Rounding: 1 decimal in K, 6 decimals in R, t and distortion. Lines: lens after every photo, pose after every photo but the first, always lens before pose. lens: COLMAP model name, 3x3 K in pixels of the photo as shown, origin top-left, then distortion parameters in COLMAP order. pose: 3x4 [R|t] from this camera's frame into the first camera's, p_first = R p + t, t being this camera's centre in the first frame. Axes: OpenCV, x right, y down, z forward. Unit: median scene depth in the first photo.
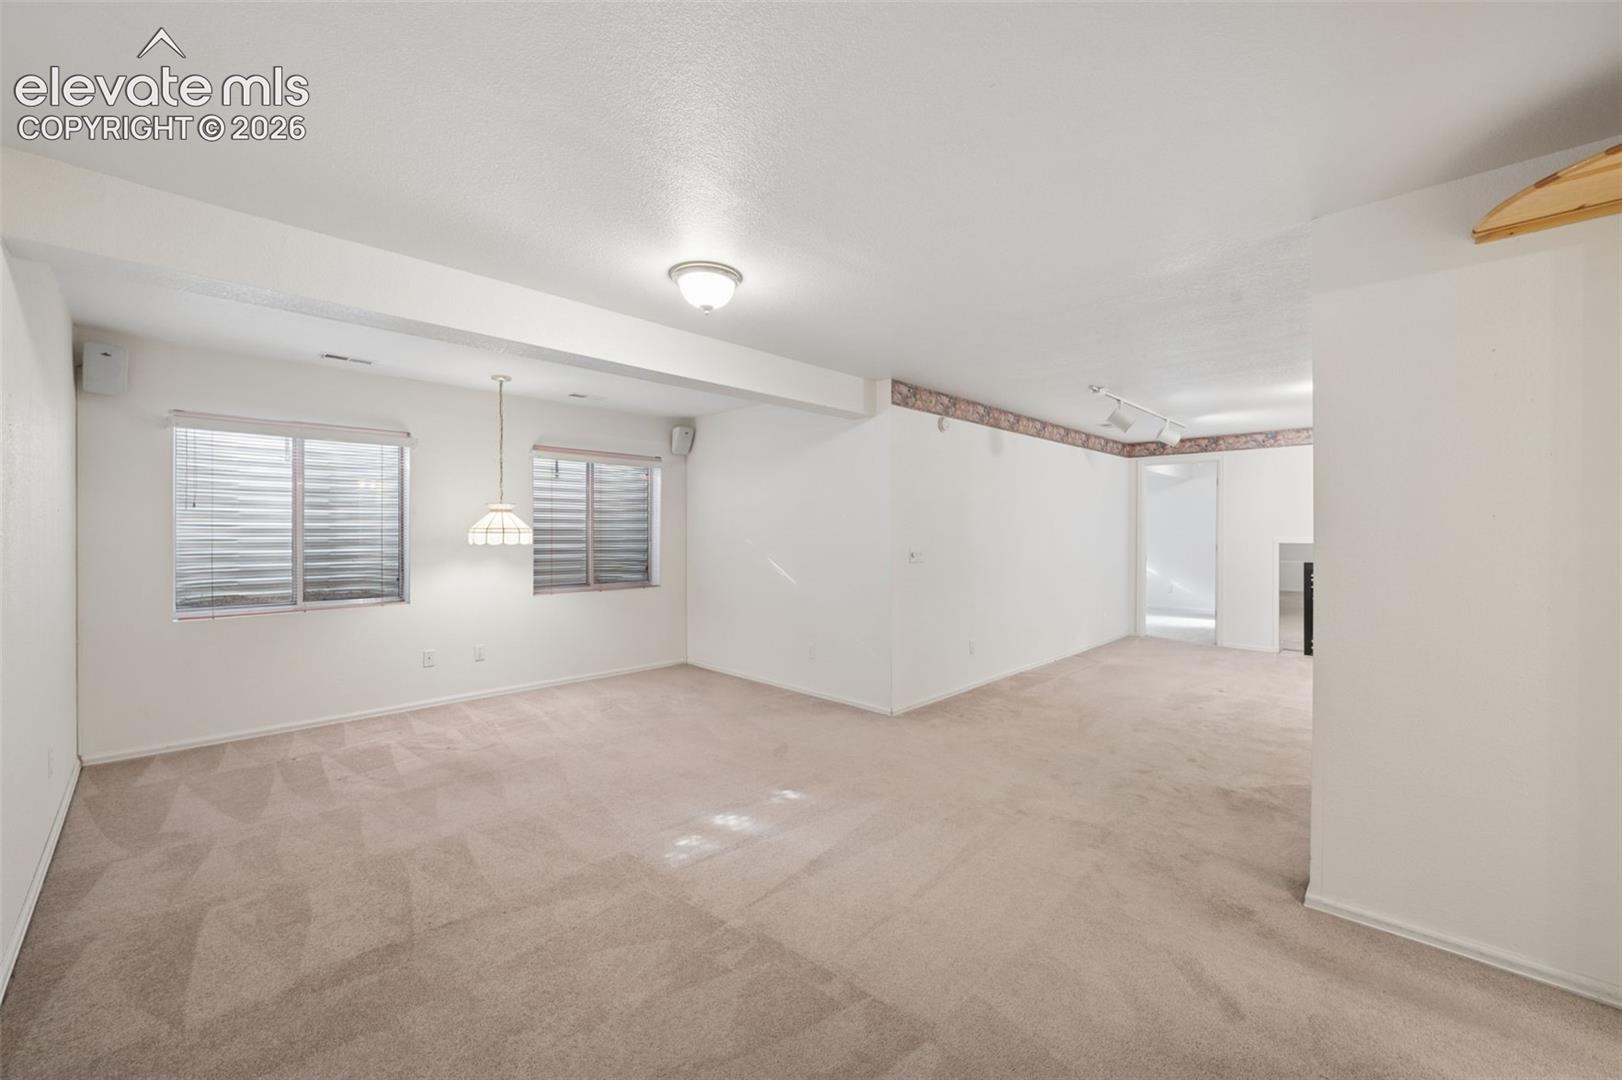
lens RADIAL K [[642.0, 0, 806.9], [0, 642.0, 535.0], [0, 0, 1]] dist [-0.001783, -0.000564]
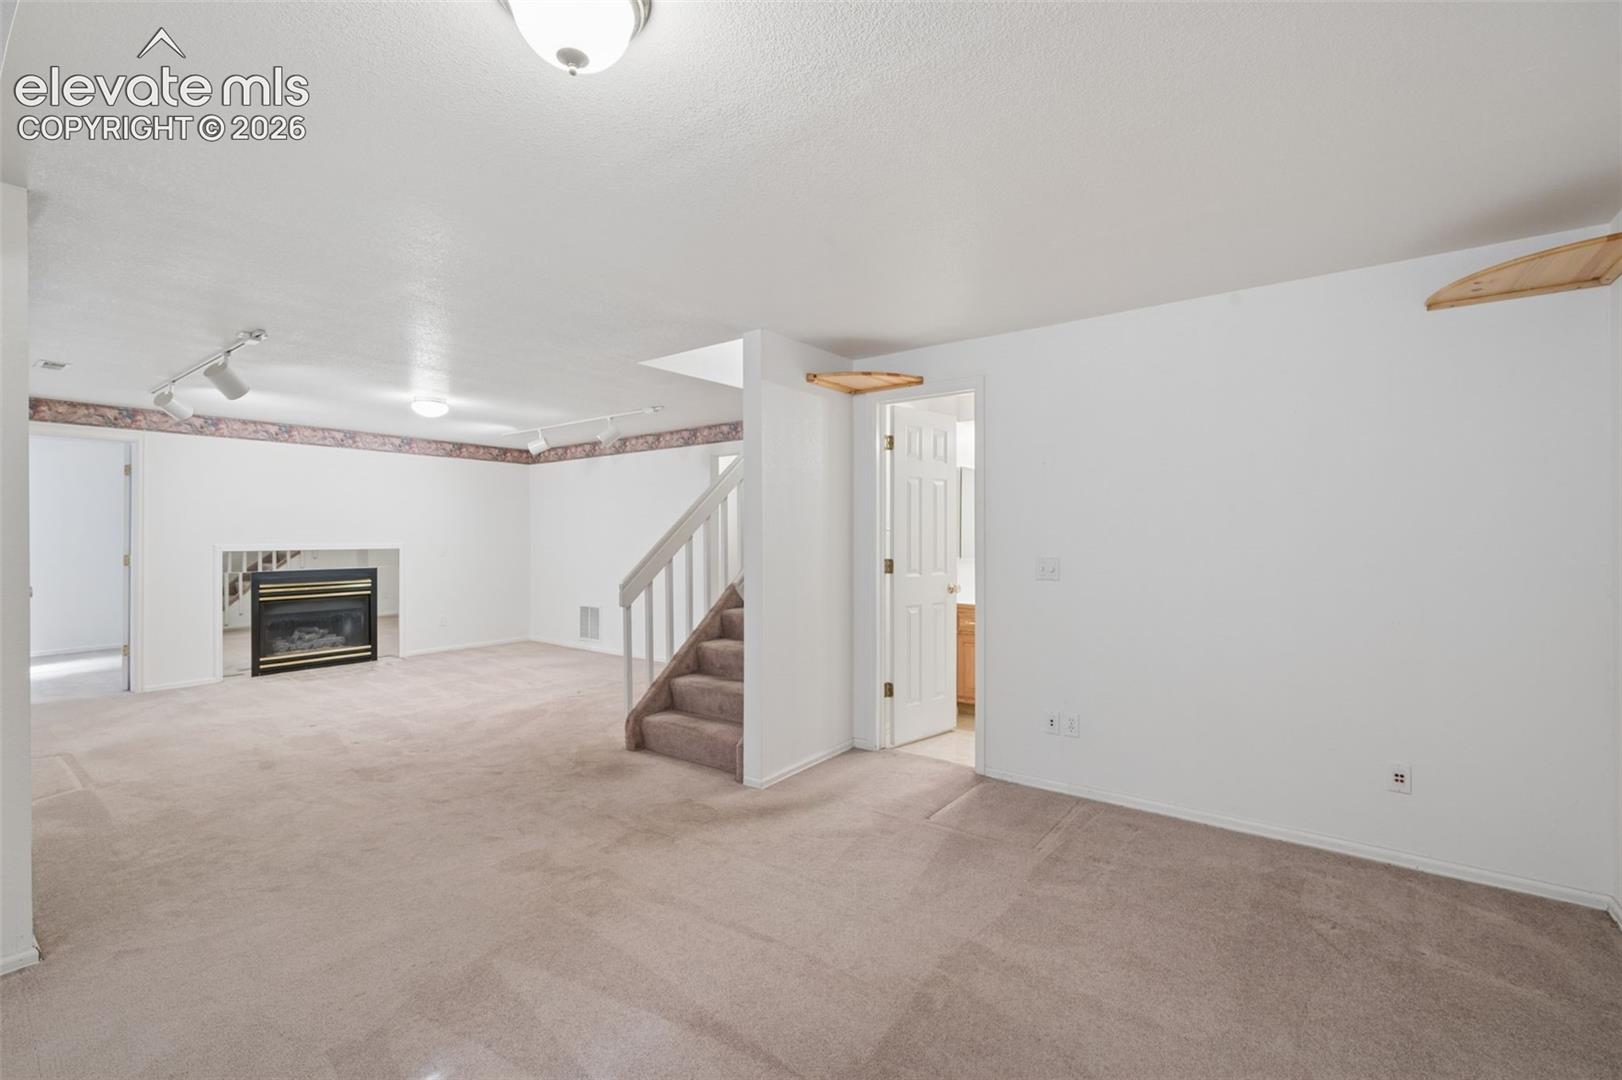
lens RADIAL K [[690.0, 0, 811.0], [0, 690.0, 540.0], [0, 0, 1]] dist [-0.000680, -0.000245]
pose [[-0.133793, -0.007813, 0.990979, -0.464089], [0.007255, 0.999934, 0.008864, -0.008569], [-0.990983, 0.008376, -0.133727, 0.614593]]
